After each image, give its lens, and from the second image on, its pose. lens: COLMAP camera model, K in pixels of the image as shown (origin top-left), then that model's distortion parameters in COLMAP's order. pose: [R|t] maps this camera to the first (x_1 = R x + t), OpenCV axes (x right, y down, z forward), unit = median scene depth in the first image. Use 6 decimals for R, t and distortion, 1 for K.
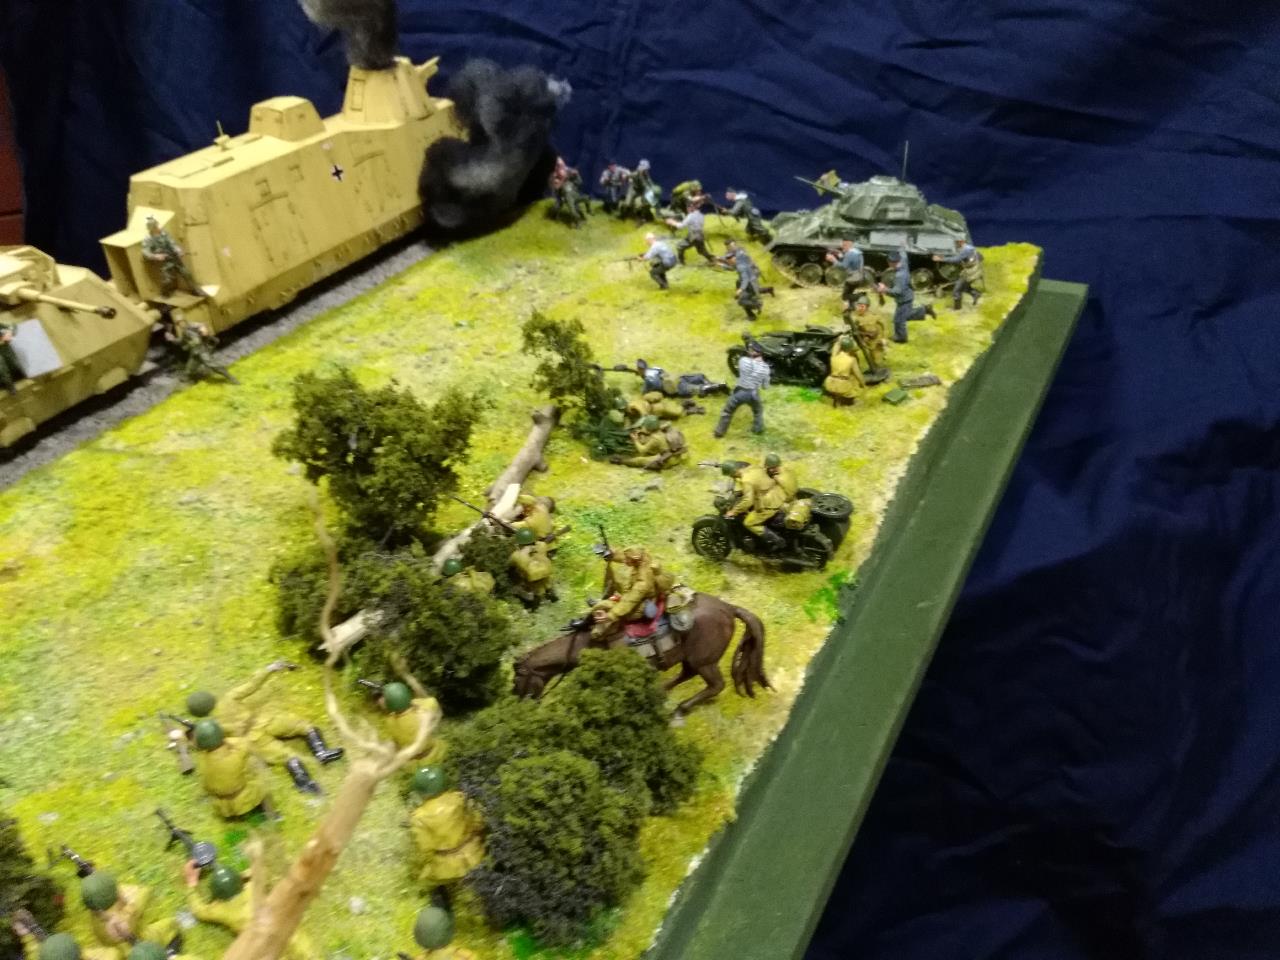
lens RADIAL K [[1045.3, 0, 640.0], [0, 1045.3, 480.0], [0, 0, 1]] dist [0.111529, -0.254762]
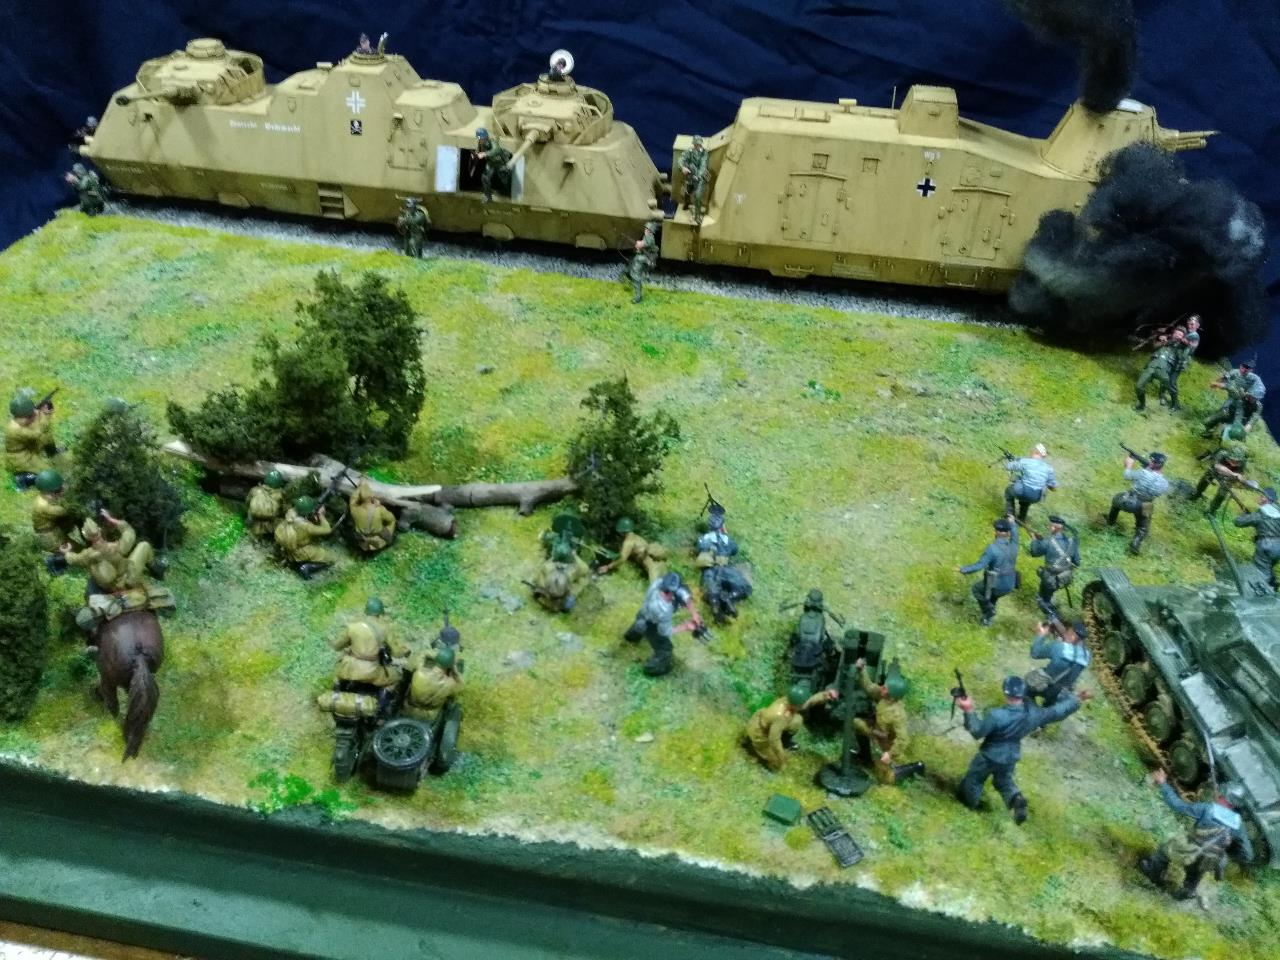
lens RADIAL K [[1039.6, 0, 636.9], [0, 1039.6, 478.7], [0, 0, 1]] dist [0.091045, -0.190856]
pose [[0.314610, 0.627807, -0.711954, 0.455476], [-0.567764, 0.725538, 0.388893, -0.354910], [0.760700, 0.281873, 0.584708, 0.423423]]
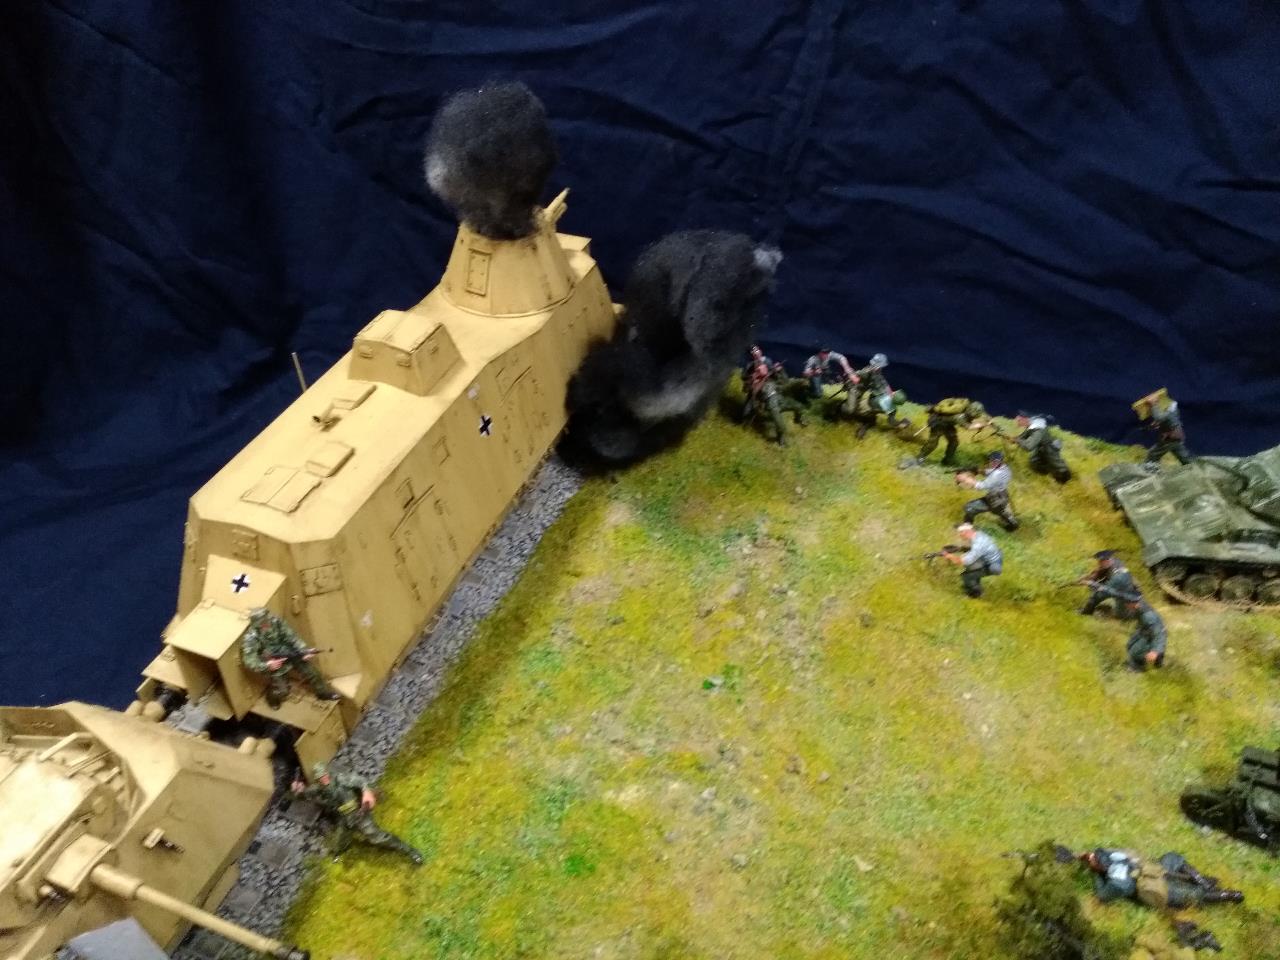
lens RADIAL K [[1039.6, 0, 636.9], [0, 1039.6, 478.7], [0, 0, 1]] dist [0.091045, -0.190856]
pose [[0.990698, -0.040039, 0.130052, -0.310611], [0.025403, 0.993349, 0.112309, -0.367148], [-0.133684, -0.107961, 0.985126, 0.375493]]
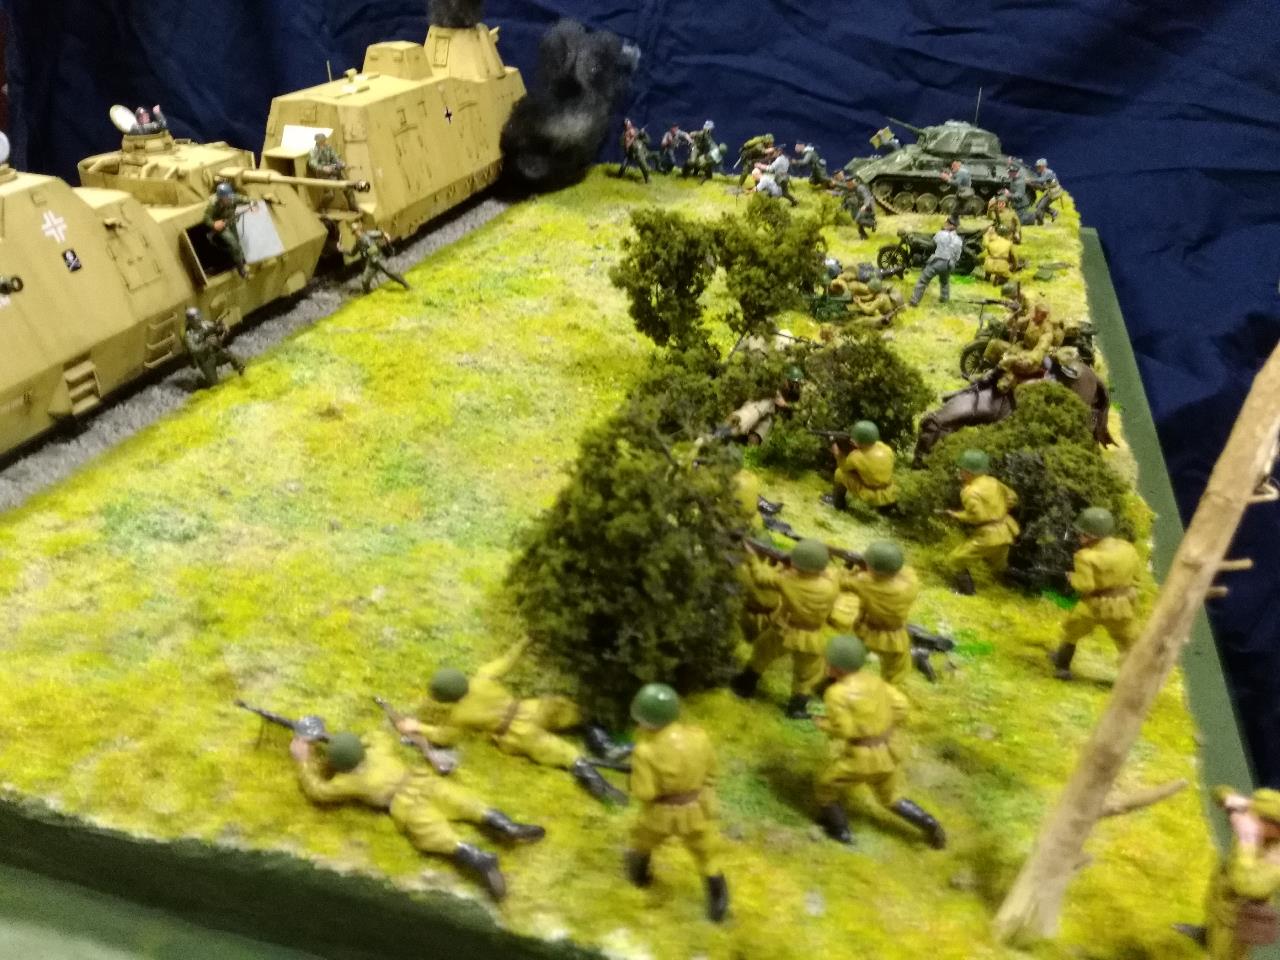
lens RADIAL K [[1045.3, 0, 640.0], [0, 1045.3, 480.0], [0, 0, 1]] dist [0.111529, -0.254762]
pose [[0.977842, -0.042527, 0.204977, -0.368800], [0.058688, 0.995573, -0.073418, 0.170948], [-0.200948, 0.083821, 0.976009, -0.021367]]
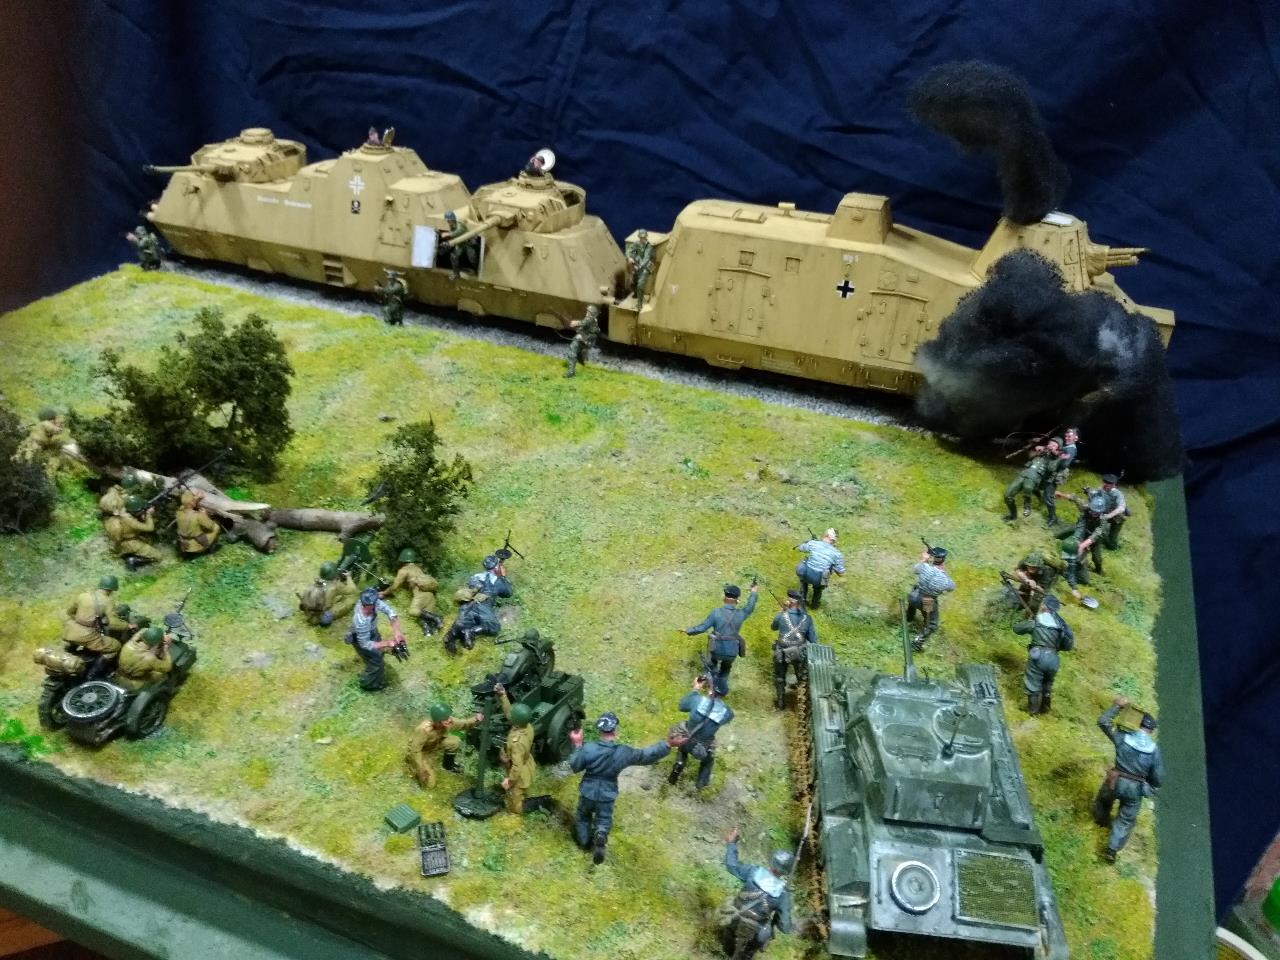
lens RADIAL K [[1045.3, 0, 640.0], [0, 1045.3, 480.0], [0, 0, 1]] dist [0.111529, -0.254762]
pose [[0.100026, 0.564036, -0.819670, 0.576326], [-0.570294, 0.707554, 0.417292, -0.500877], [0.815328, 0.425712, 0.392440, 0.646858]]
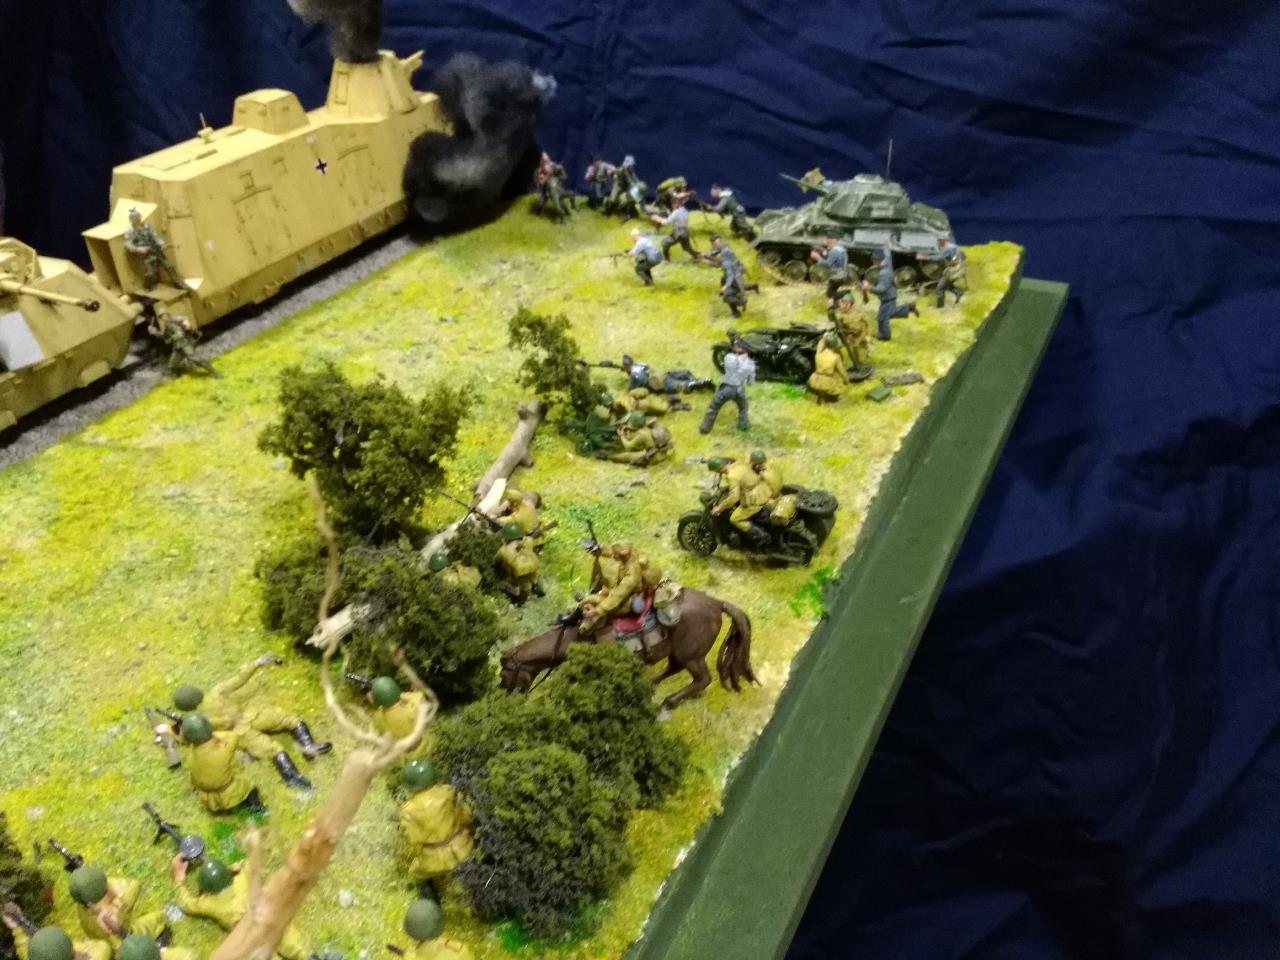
lens RADIAL K [[1045.3, 0, 640.0], [0, 1045.3, 480.0], [0, 0, 1]] dist [0.111529, -0.254762]
pose [[0.999826, 0.003379, 0.018336, -0.003829], [-0.003450, 0.999987, 0.003836, 0.000228], [-0.018323, -0.003899, 0.999825, -0.003085]]
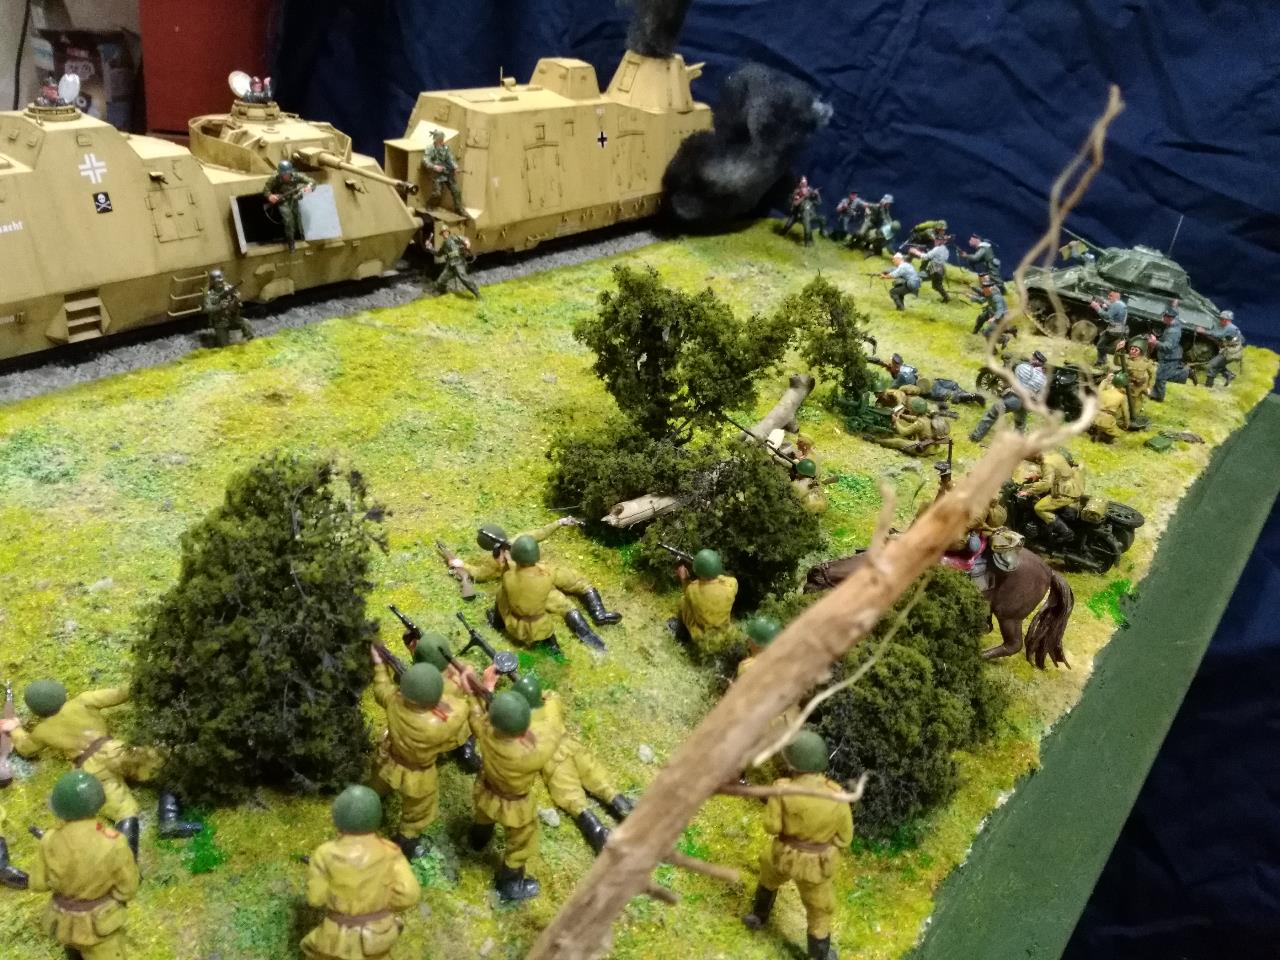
lens RADIAL K [[1045.3, 0, 640.0], [0, 1045.3, 480.0], [0, 0, 1]] dist [0.111529, -0.254762]
pose [[0.973408, 0.222315, -0.055259, -0.134711], [-0.226298, 0.970669, -0.081183, 0.117587], [0.035590, 0.091529, 0.995166, 0.014838]]
